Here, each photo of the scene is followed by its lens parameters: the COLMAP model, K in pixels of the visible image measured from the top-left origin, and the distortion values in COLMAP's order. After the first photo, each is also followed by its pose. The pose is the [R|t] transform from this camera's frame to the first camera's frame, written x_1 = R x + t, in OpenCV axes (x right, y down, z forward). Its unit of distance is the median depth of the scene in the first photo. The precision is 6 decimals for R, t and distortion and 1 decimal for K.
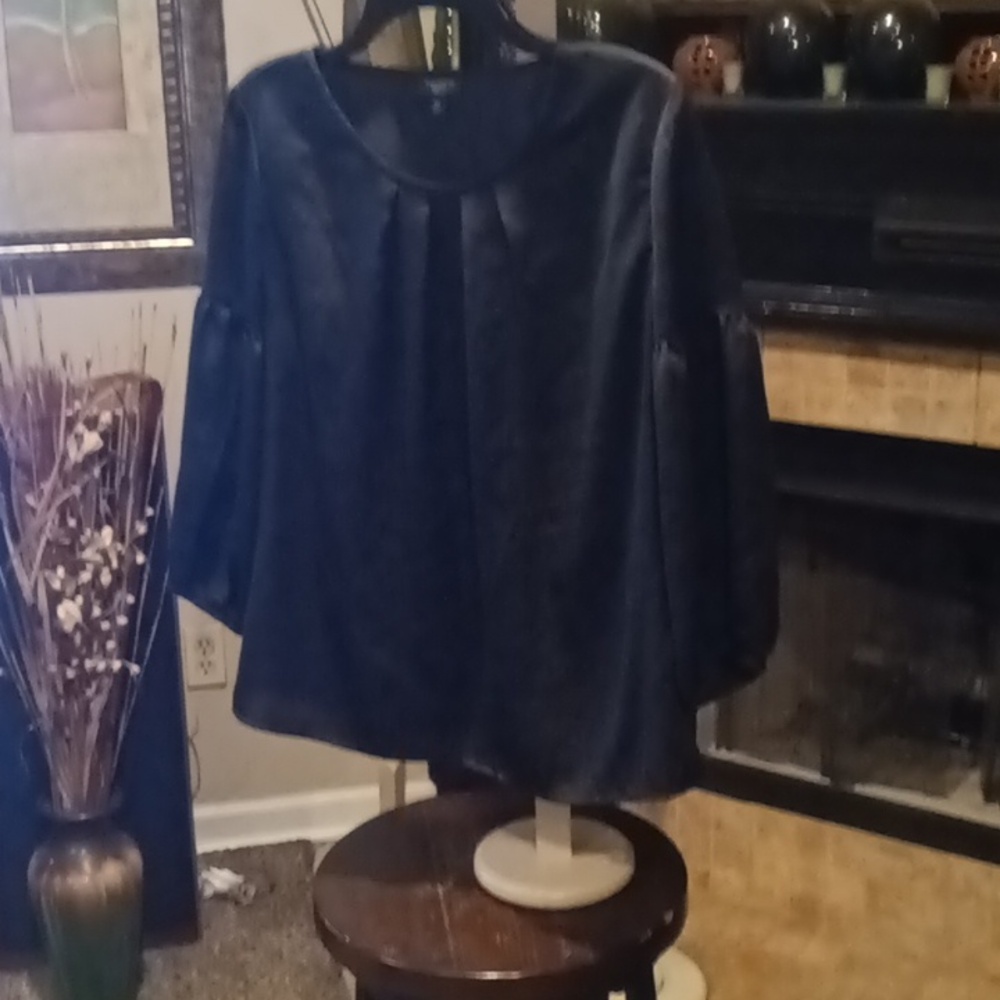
lens RADIAL K [[1710.2, 0, 500.0], [0, 1710.2, 500.0], [0, 0, 1]] dist [0.263388, -0.044144]
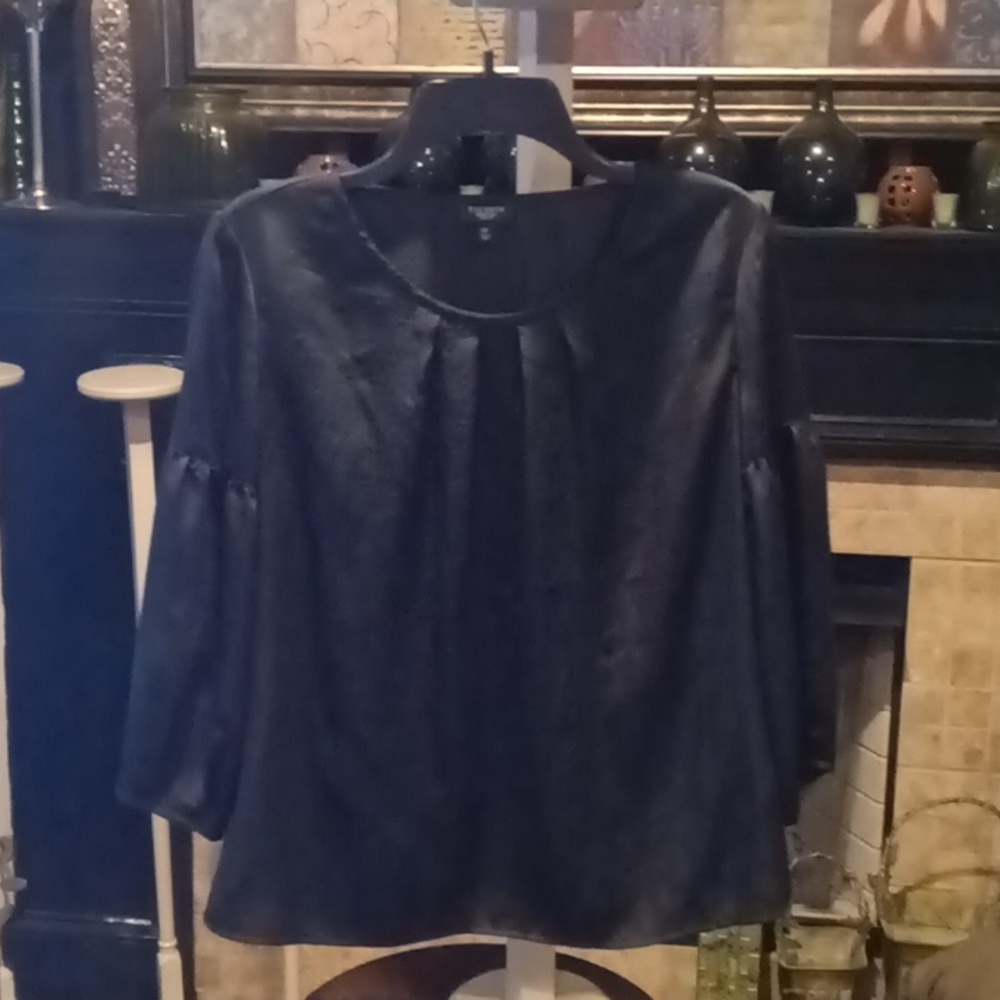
lens RADIAL K [[1724.6, 0, 500.0], [0, 1724.6, 500.0], [0, 0, 1]] dist [0.290687, -0.082971]
pose [[0.856614, -0.089135, 0.508200, -0.511823], [0.120893, 0.992220, -0.029747, -0.052835], [-0.501594, 0.086919, 0.860725, 0.191508]]
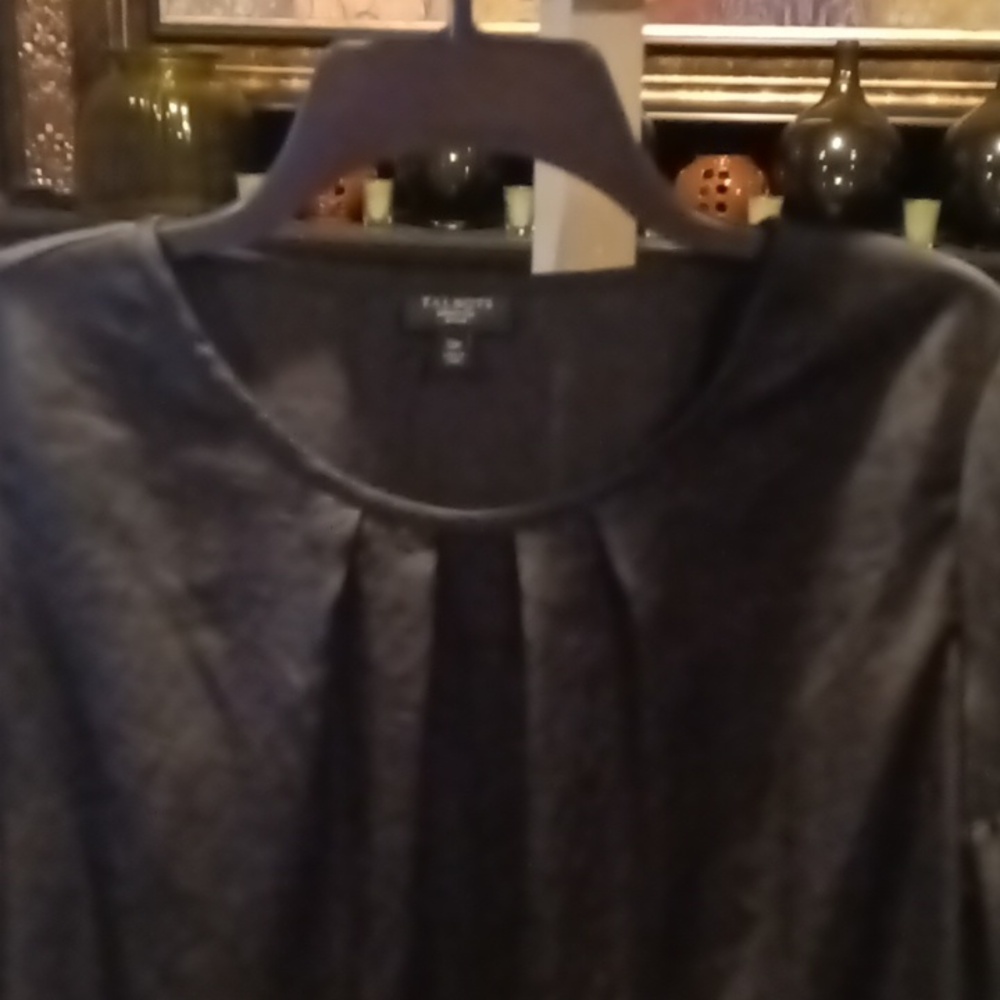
lens RADIAL K [[1582.0, 0, 500.0], [0, 1582.0, 500.0], [0, 0, 1]] dist [0.131461, 0.042607]
pose [[0.888759, -0.085120, 0.450402, -0.217046], [0.091808, 0.995752, 0.007022, -0.184831], [-0.449087, 0.035110, 0.892798, 0.601157]]
